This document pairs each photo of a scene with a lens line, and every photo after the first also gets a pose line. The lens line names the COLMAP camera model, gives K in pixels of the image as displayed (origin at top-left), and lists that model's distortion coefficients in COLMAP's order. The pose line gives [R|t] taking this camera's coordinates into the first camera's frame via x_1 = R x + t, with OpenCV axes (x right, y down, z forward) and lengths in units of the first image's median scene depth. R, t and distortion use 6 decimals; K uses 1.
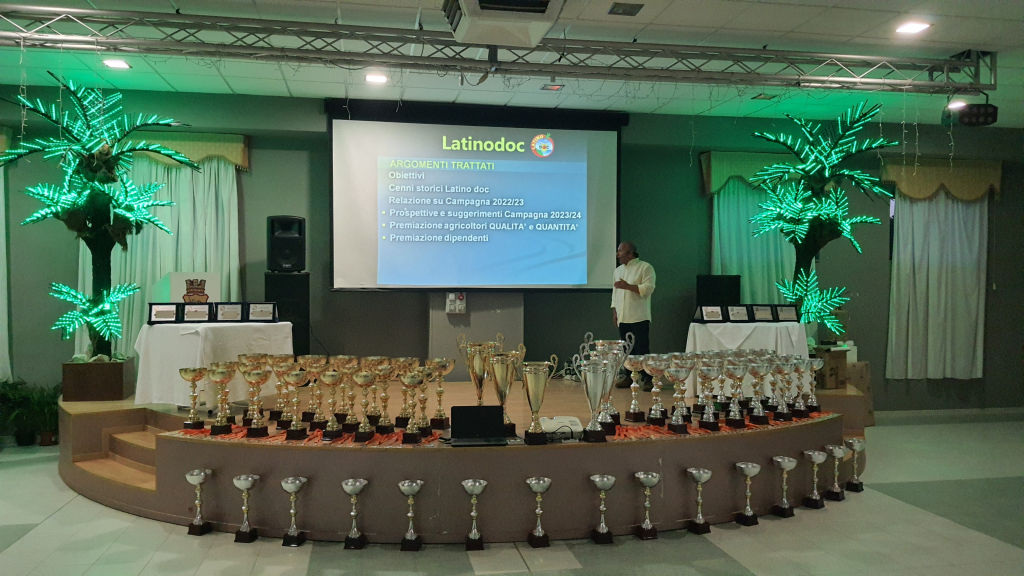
lens RADIAL K [[822.5, 0, 523.8], [0, 822.5, 307.7], [0, 0, 1]] dist [0.069782, -0.103109]
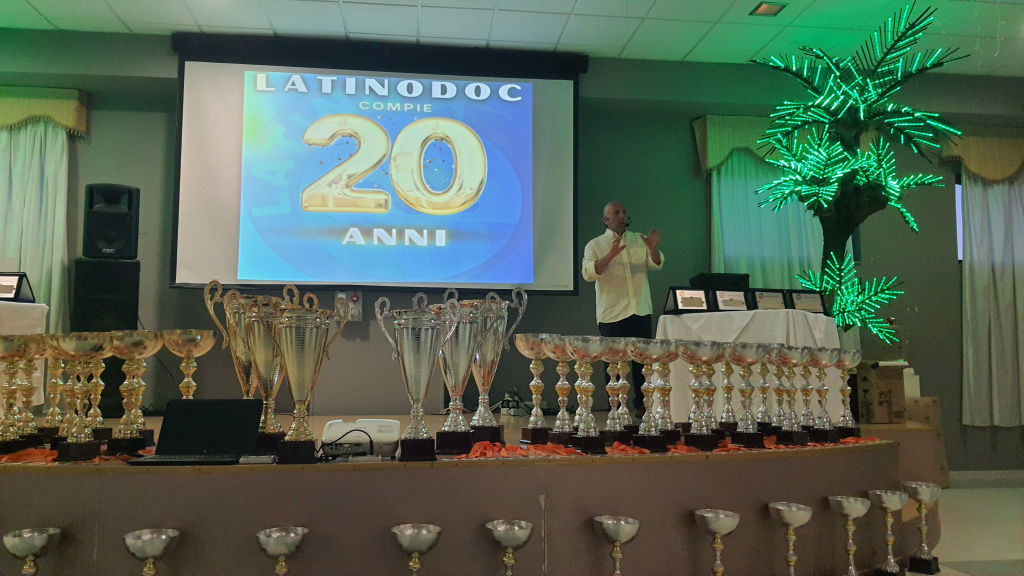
lens RADIAL K [[824.2, 0, 515.9], [0, 824.2, 310.6], [0, 0, 1]] dist [0.065571, -0.099068]
pose [[0.997624, -0.006823, -0.068561, 0.128156], [-0.000471, 0.994385, -0.105819, 0.083559], [0.068898, 0.105600, 0.992019, 0.317962]]
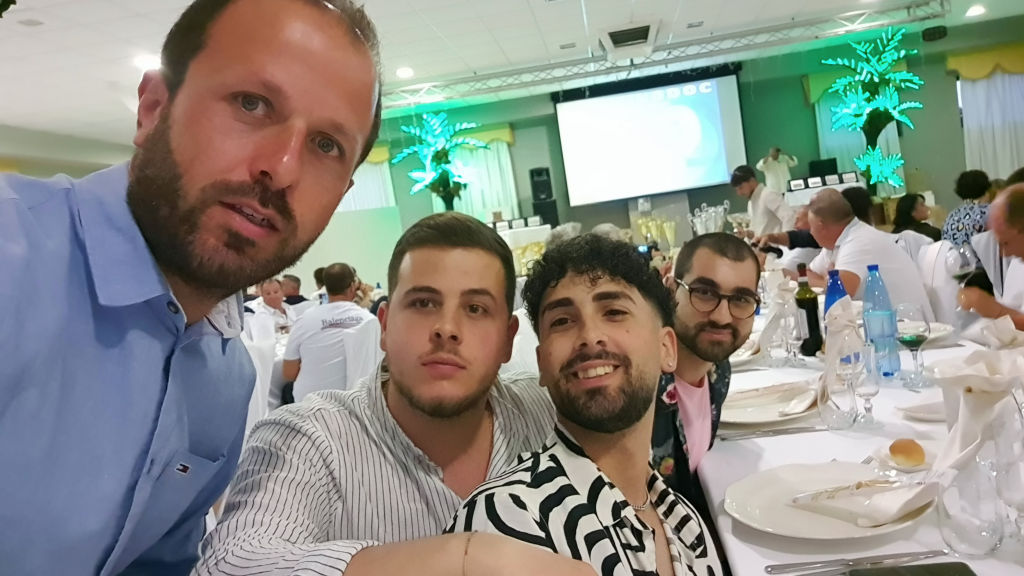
lens RADIAL K [[748.5, 0, 561.3], [0, 748.5, 330.0], [0, 0, 1]] dist [0.080432, -0.096034]
pose [[0.956779, -0.102507, -0.272152, 0.155379], [0.135519, 0.985156, 0.105369, 0.066918], [0.257311, -0.137697, 0.956468, -0.554907]]
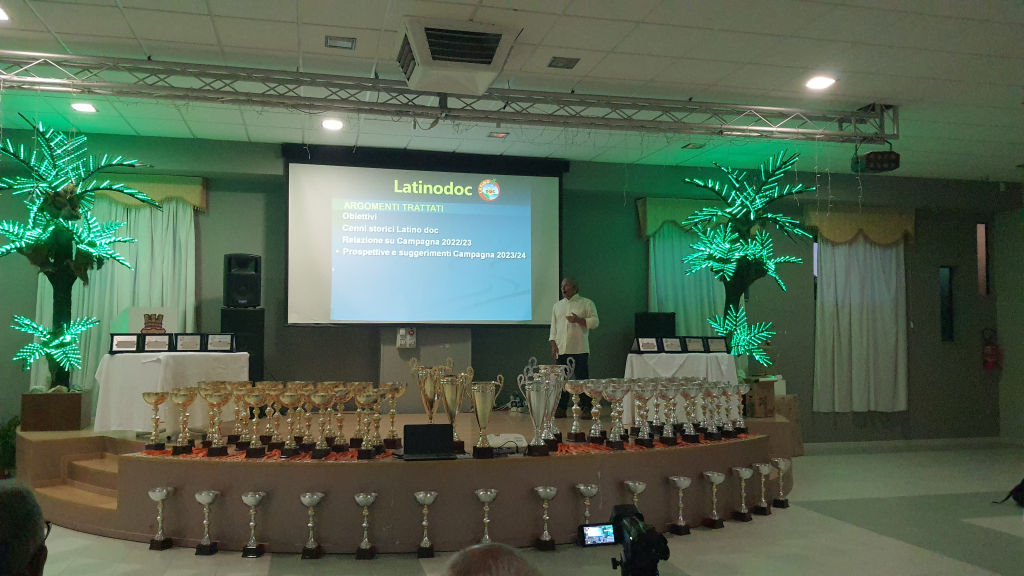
lens RADIAL K [[820.4, 0, 509.6], [0, 820.4, 312.2], [0, 0, 1]] dist [0.084268, -0.123477]
pose [[0.998856, -0.000728, 0.047808, -0.001482], [0.003542, 0.998263, -0.058802, 0.026125], [-0.047682, 0.058904, 0.997124, -0.053566]]
